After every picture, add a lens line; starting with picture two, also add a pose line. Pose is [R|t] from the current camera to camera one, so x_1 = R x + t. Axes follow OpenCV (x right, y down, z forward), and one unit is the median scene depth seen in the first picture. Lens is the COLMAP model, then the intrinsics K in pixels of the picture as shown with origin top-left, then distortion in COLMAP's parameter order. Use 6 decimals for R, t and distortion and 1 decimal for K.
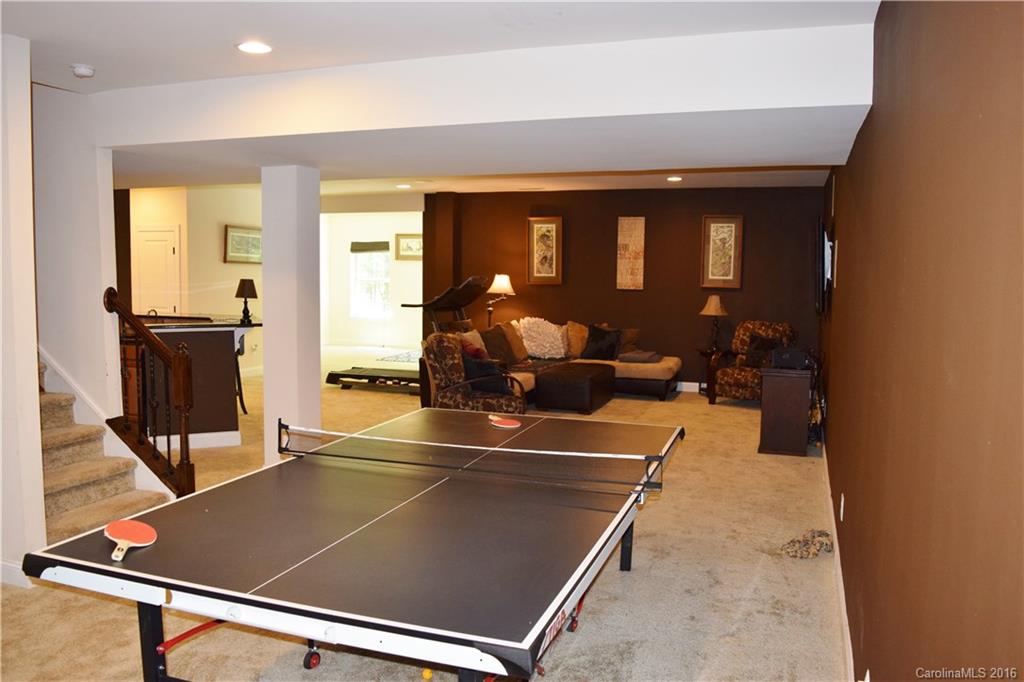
lens RADIAL K [[805.7, 0, 504.2], [0, 805.7, 341.8], [0, 0, 1]] dist [-0.093477, 0.020163]
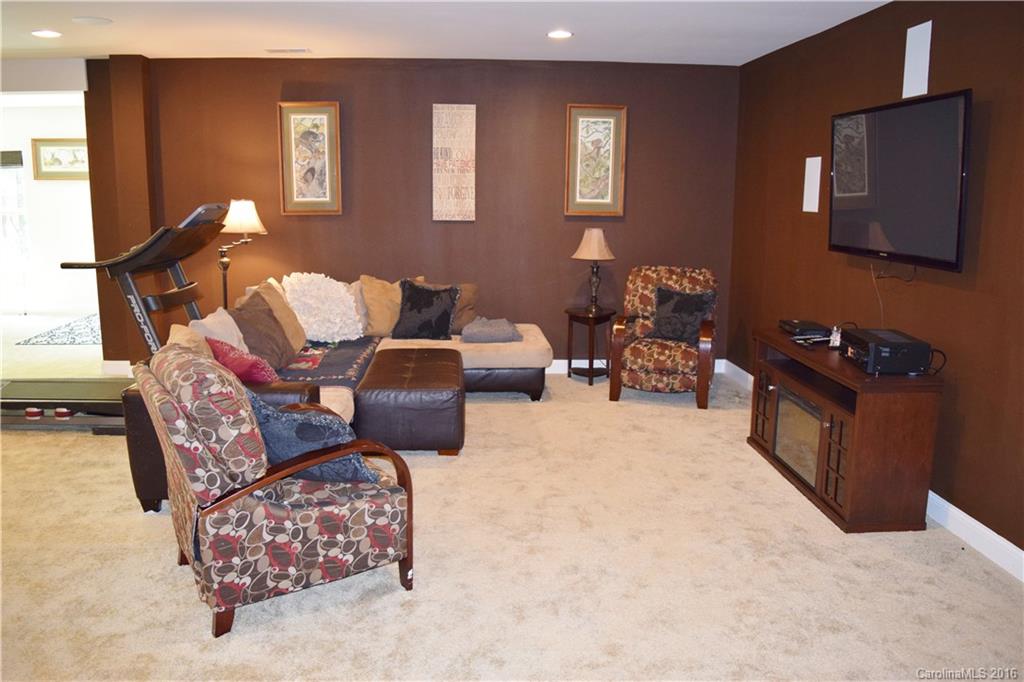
lens RADIAL K [[805.7, 0, 504.2], [0, 805.7, 341.8], [0, 0, 1]] dist [-0.093477, 0.020163]
pose [[0.918505, -0.076422, 0.387953, -0.062815], [0.037997, 0.993664, 0.105778, -0.037184], [-0.393579, -0.082417, 0.915589, 0.411128]]
